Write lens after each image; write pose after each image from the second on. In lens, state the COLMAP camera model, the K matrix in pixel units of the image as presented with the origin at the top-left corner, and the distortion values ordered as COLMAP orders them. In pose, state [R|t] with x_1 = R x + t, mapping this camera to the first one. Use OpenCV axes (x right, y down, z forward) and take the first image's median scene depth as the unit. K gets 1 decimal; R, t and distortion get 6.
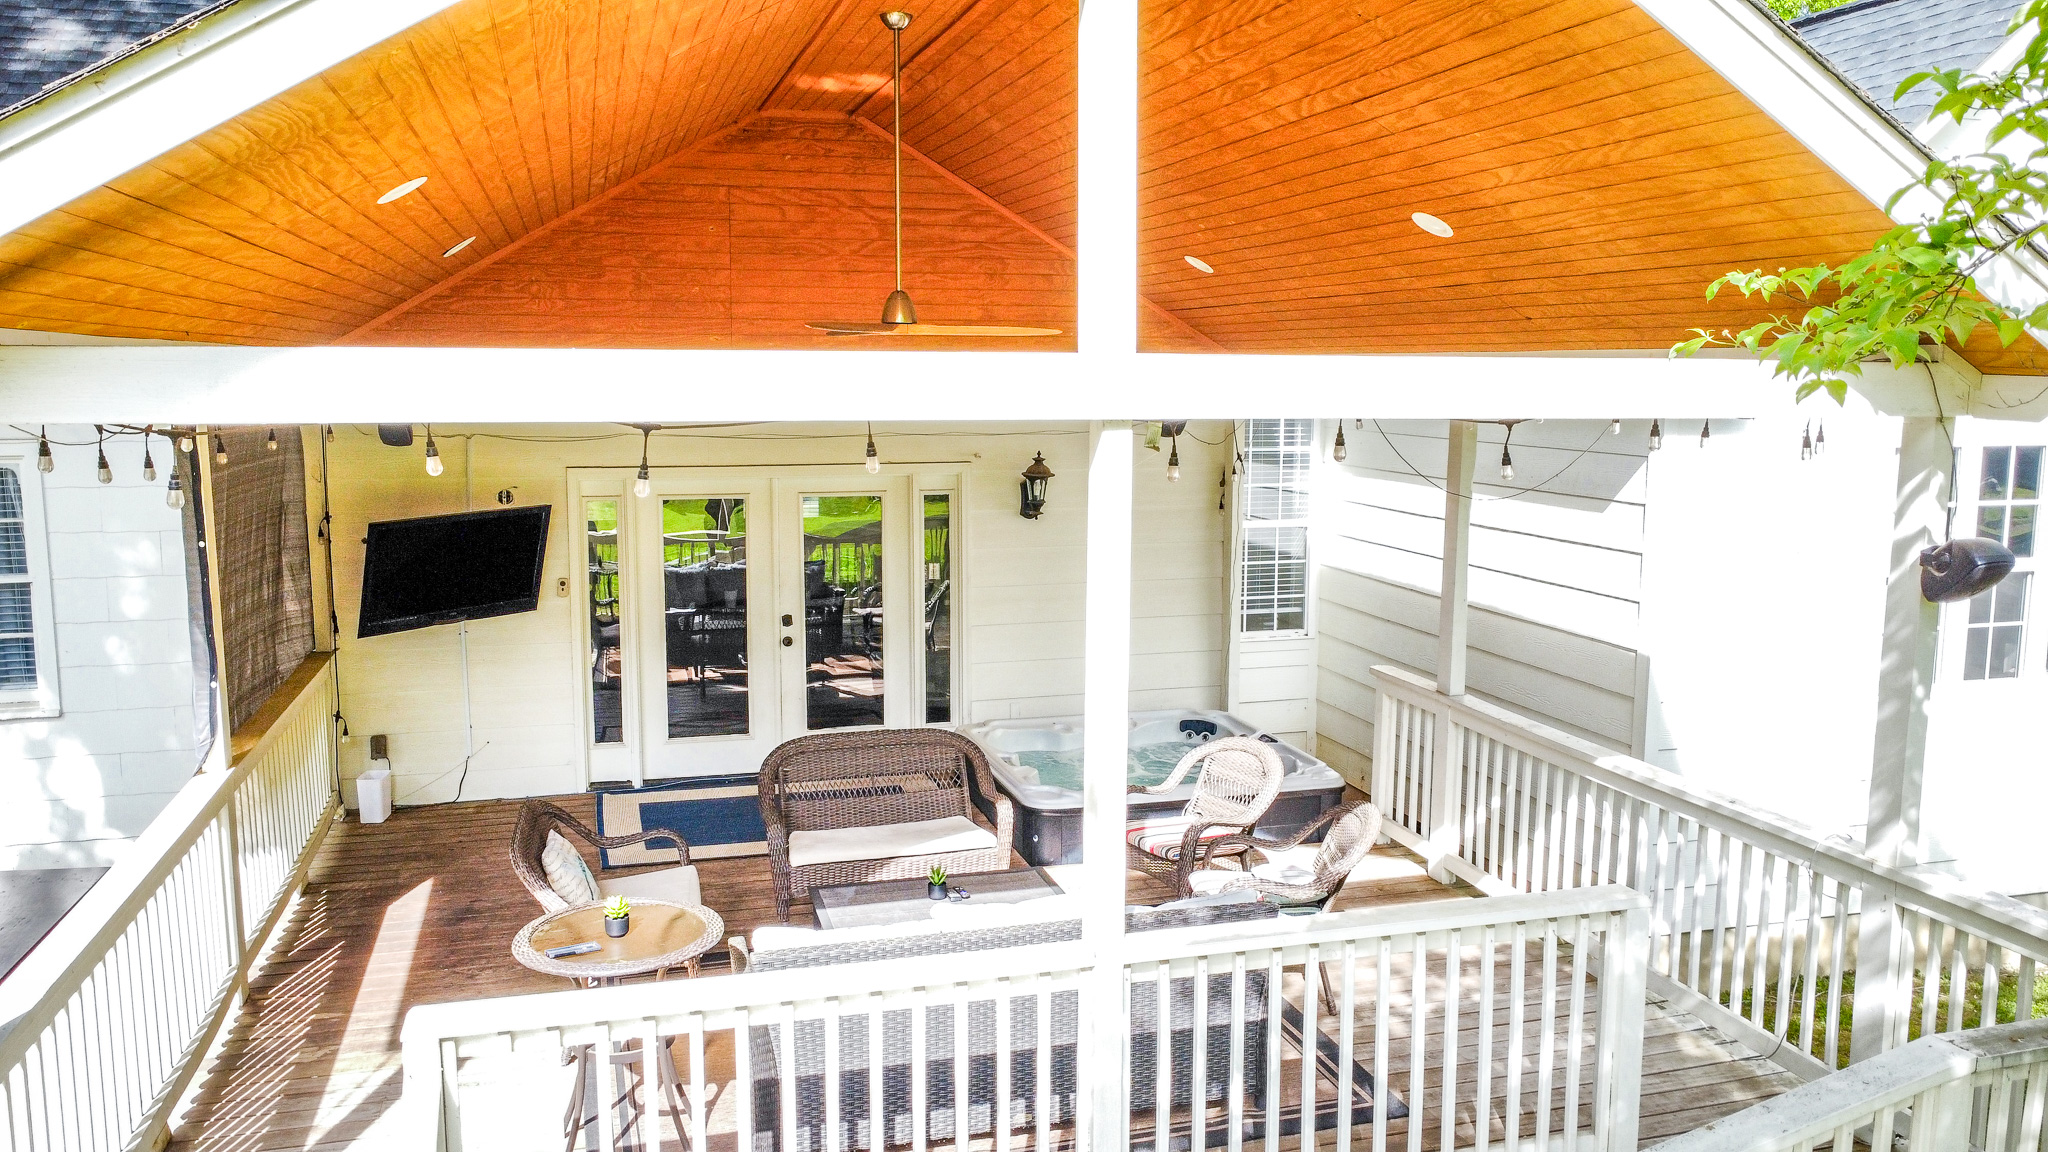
lens RADIAL K [[1536.6, 0, 1024.0], [0, 1536.6, 576.0], [0, 0, 1]] dist [0.007425, -0.001627]
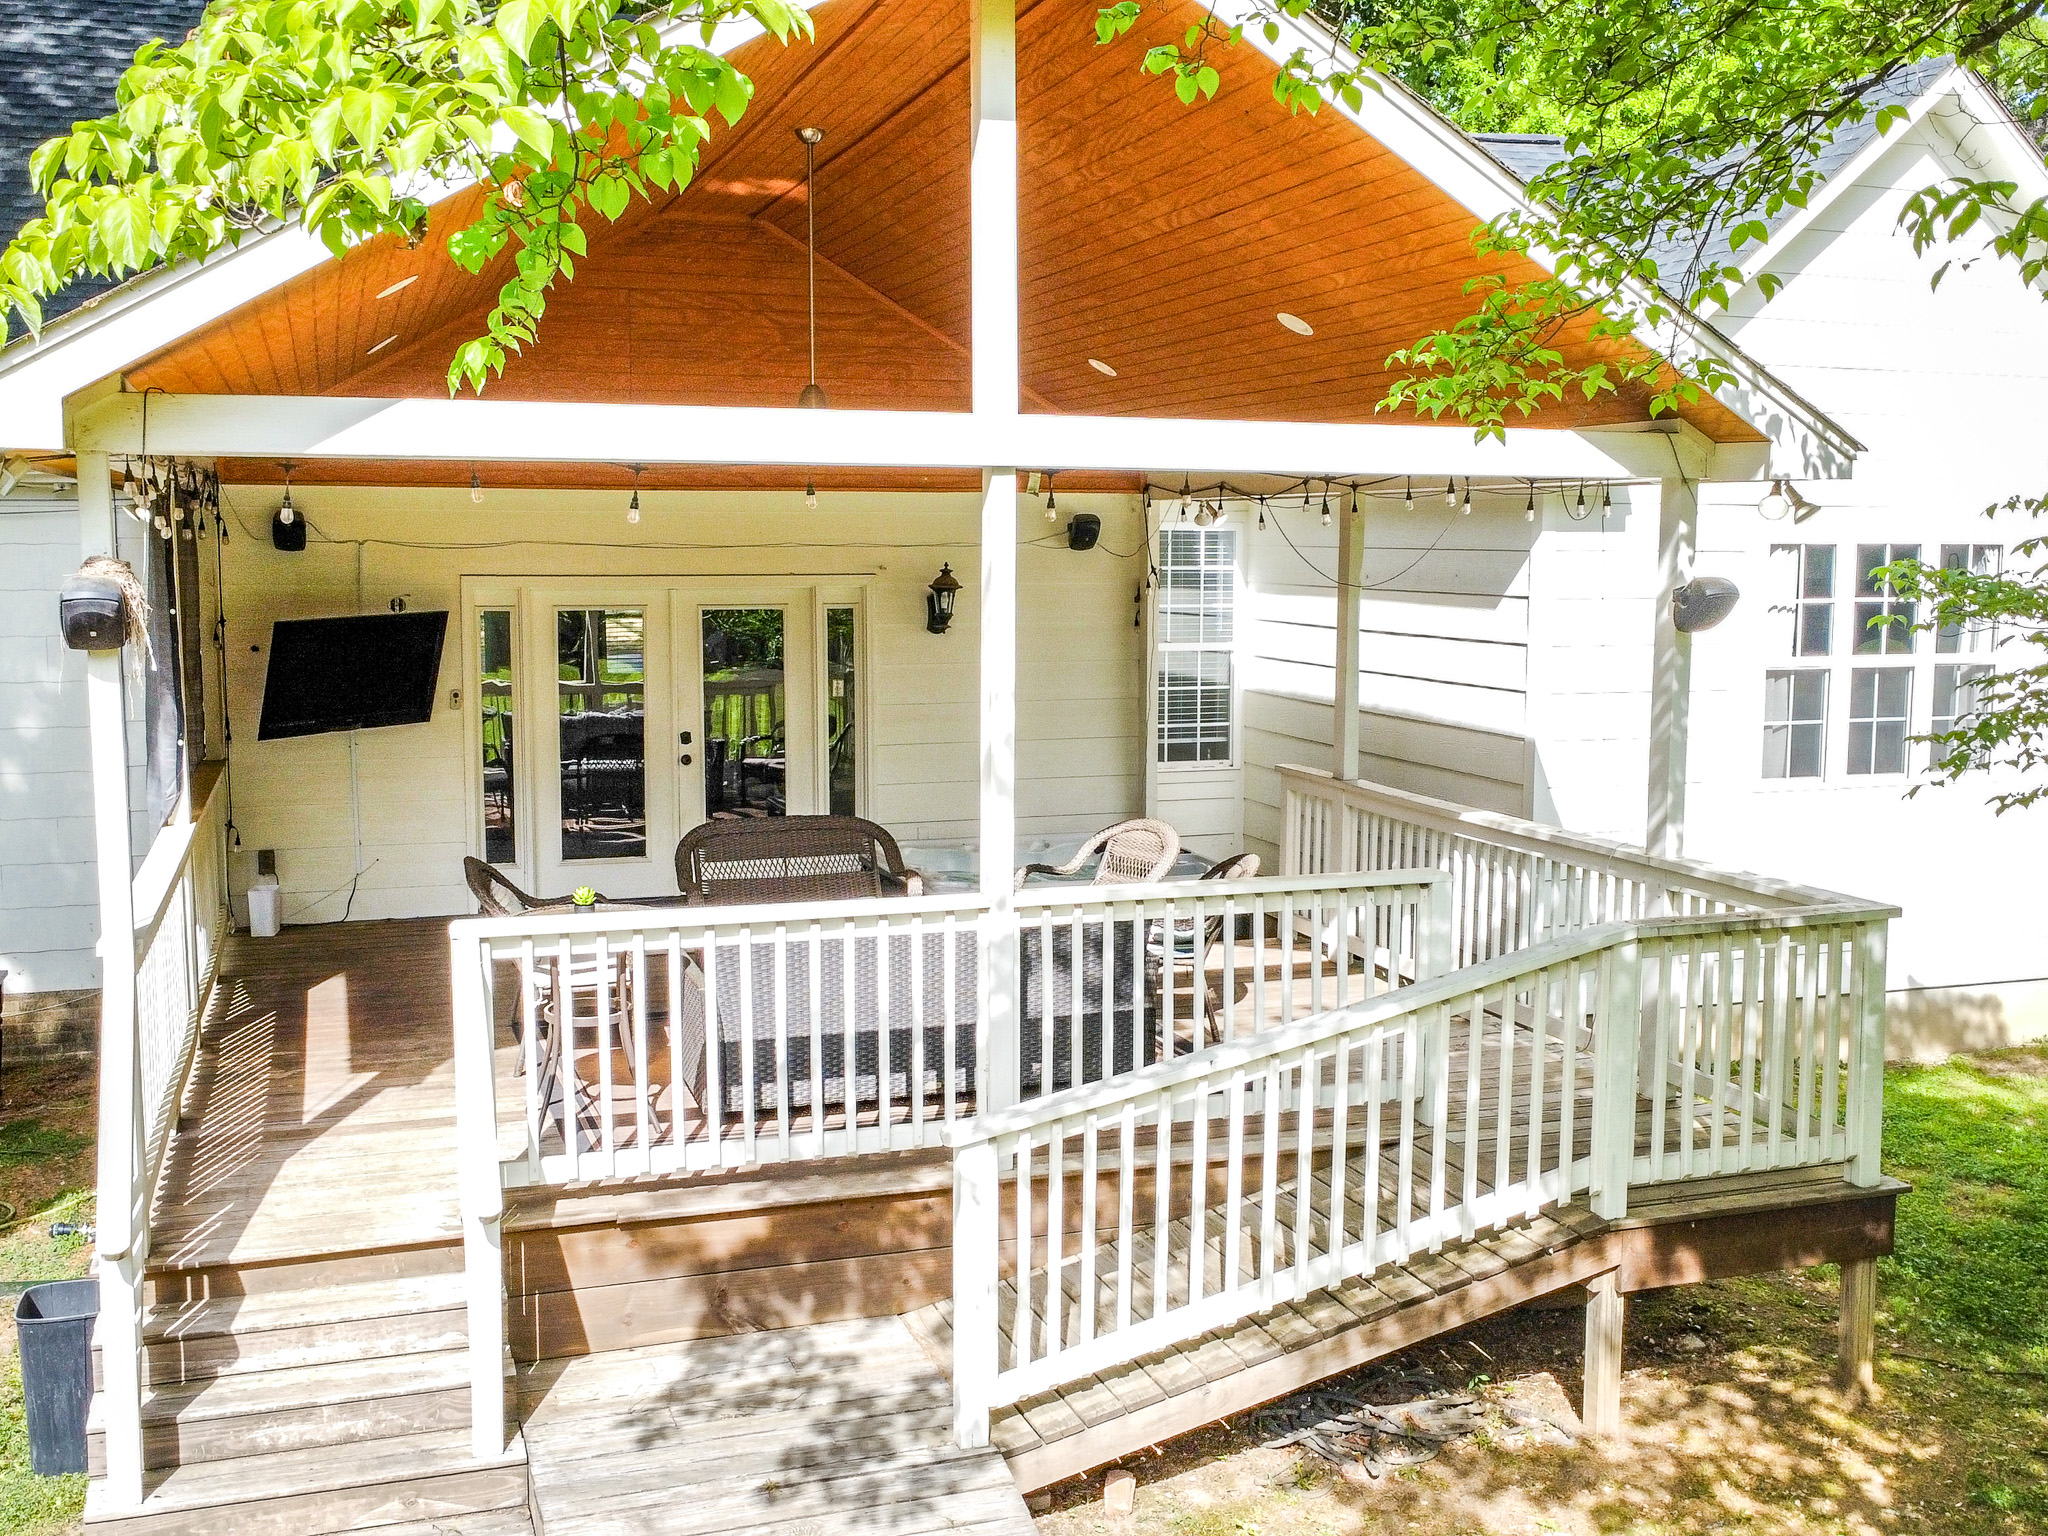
lens RADIAL K [[2021.6, 0, 1031.5], [0, 2021.6, 755.3], [0, 0, 1]] dist [0.002681, 0.018996]
pose [[0.998751, -0.006377, 0.049549, -0.000600], [0.007683, 0.999627, -0.026203, 0.087358], [-0.049363, 0.026551, 0.998428, -0.321807]]
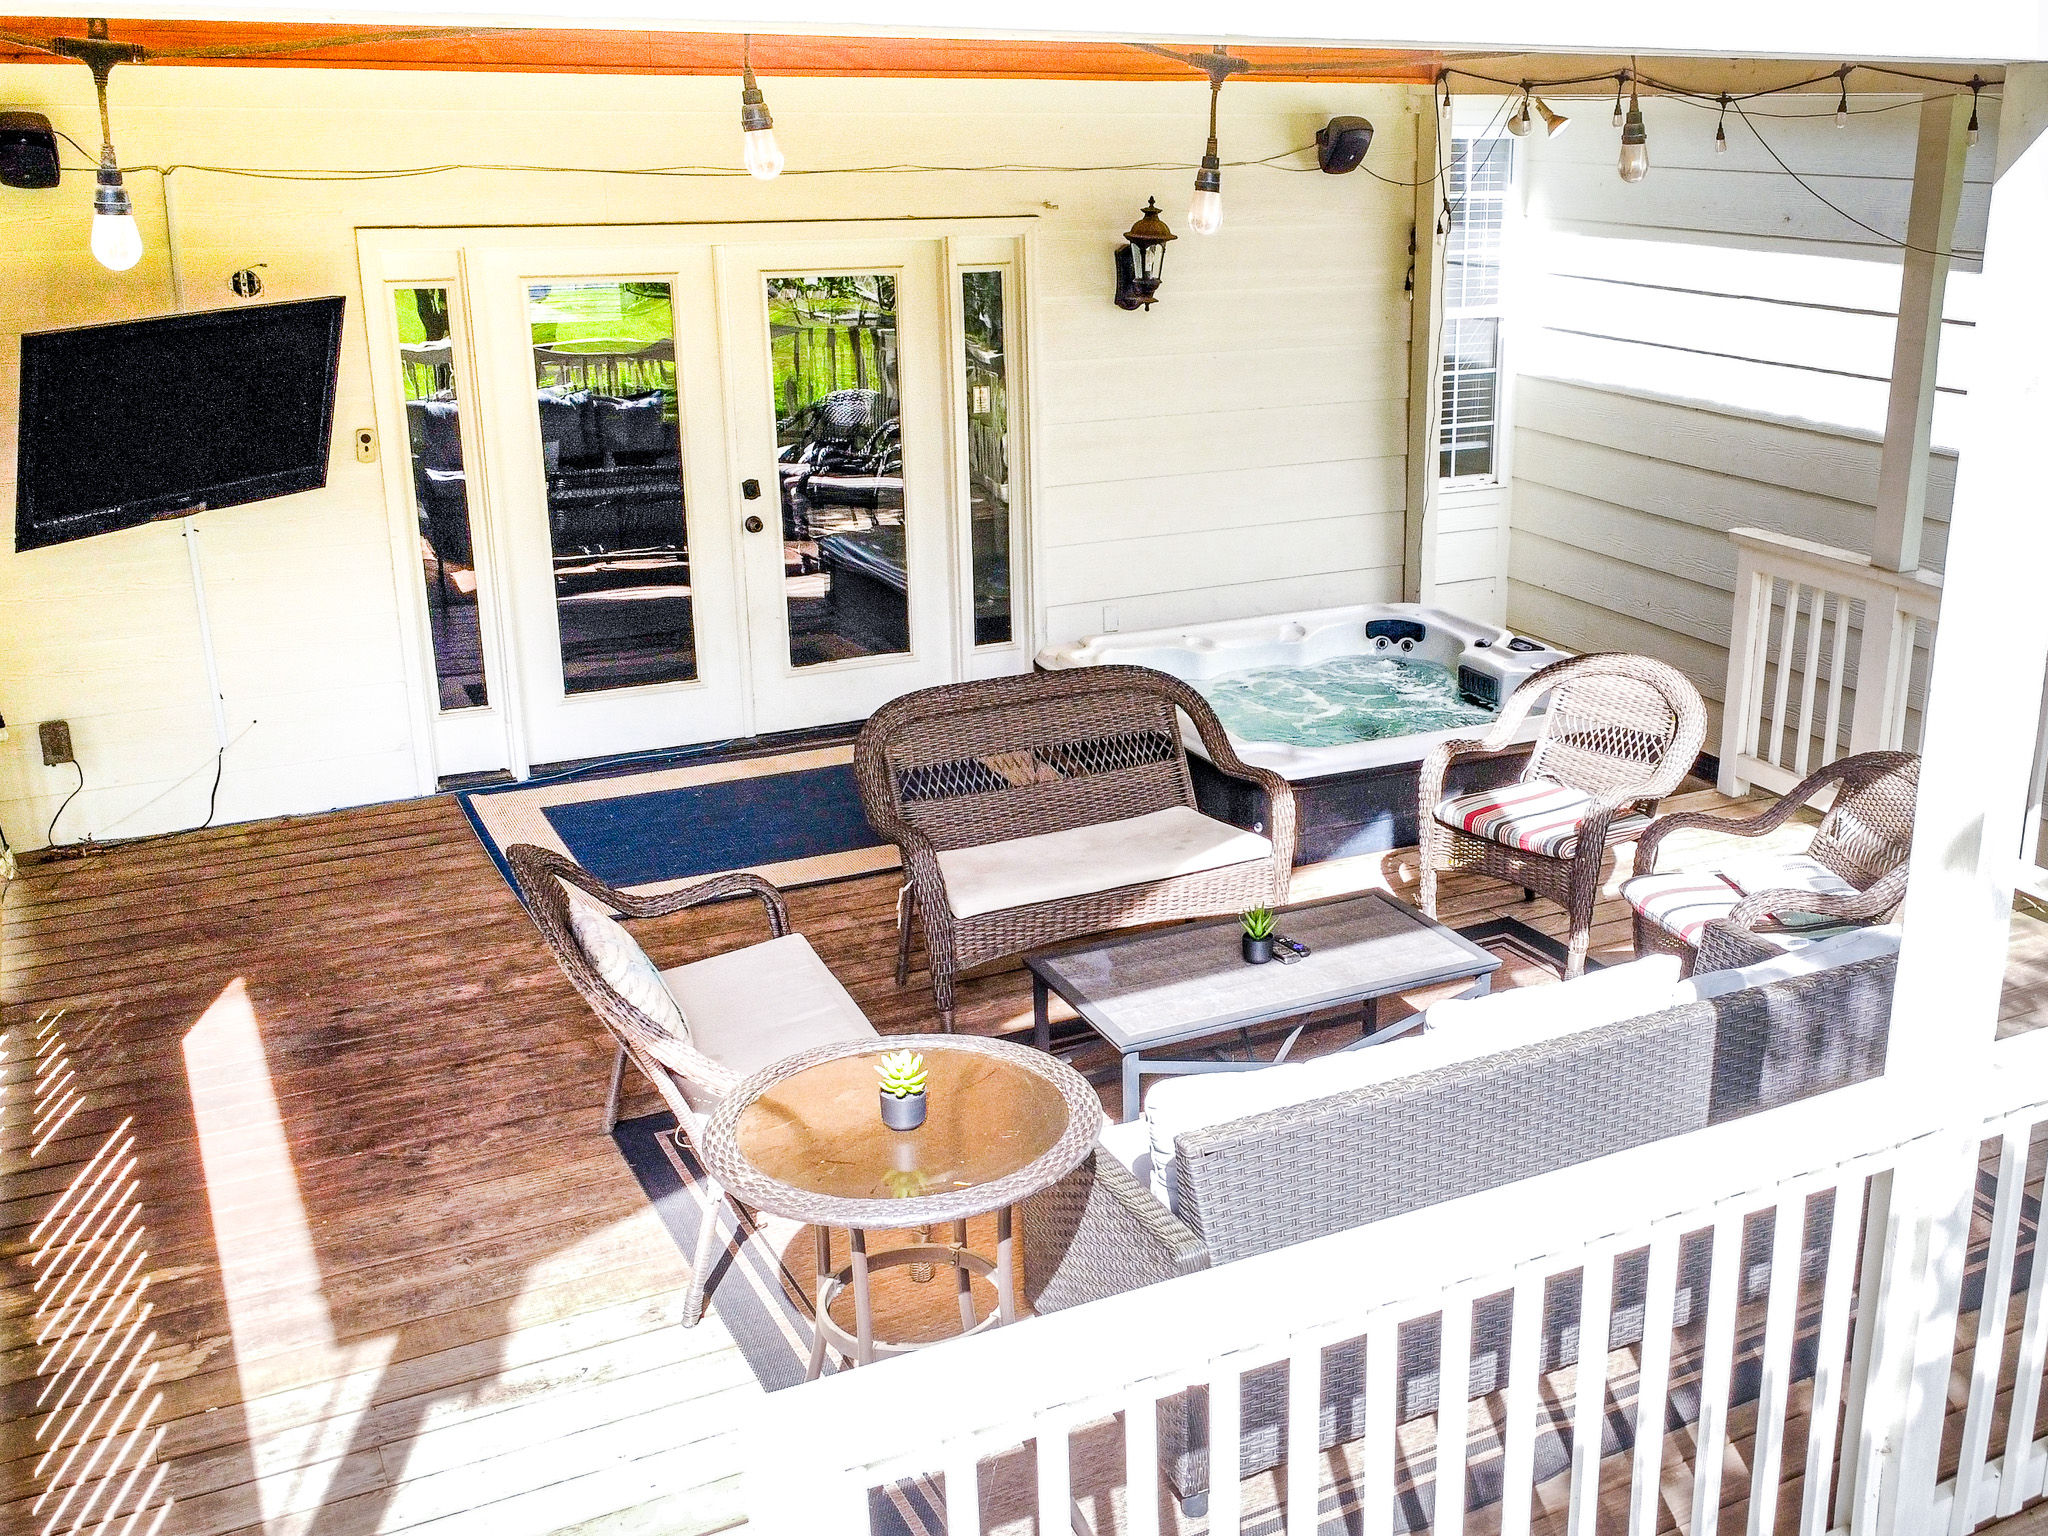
lens RADIAL K [[2063.4, 0, 1241.5], [0, 2063.4, 764.8], [0, 0, 1]] dist [0.007967, -0.005191]
pose [[0.974484, -0.064174, 0.215087, -0.172793], [0.025631, 0.983805, 0.177402, -0.004065], [-0.222988, -0.167362, 0.960347, 0.190462]]
